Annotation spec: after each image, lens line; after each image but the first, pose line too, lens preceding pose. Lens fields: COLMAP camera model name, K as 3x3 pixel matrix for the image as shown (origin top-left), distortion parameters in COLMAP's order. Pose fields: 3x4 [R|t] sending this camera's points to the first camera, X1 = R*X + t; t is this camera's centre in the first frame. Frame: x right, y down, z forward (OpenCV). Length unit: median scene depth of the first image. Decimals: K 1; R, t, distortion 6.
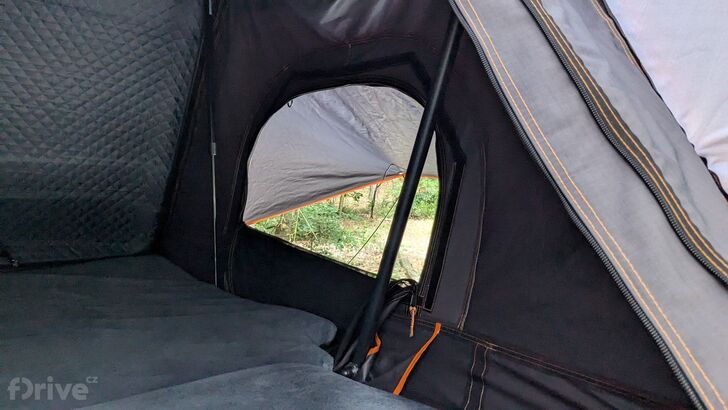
lens RADIAL K [[583.1, 0, 351.0], [0, 583.1, 201.1], [0, 0, 1]] dist [0.054365, -0.113173]
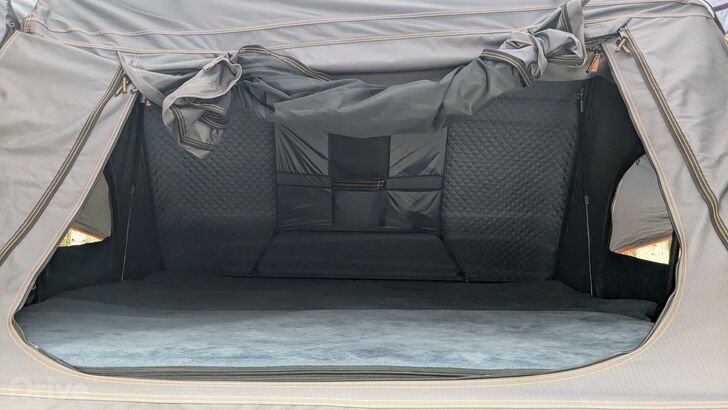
lens RADIAL K [[583.1, 0, 351.0], [0, 583.1, 201.1], [0, 0, 1]] dist [0.054365, -0.113173]
pose [[0.757018, -0.069390, -0.649699, 0.252425], [-0.028178, 0.989953, -0.138563, 0.124713], [0.652786, 0.123202, 0.747457, -0.448635]]
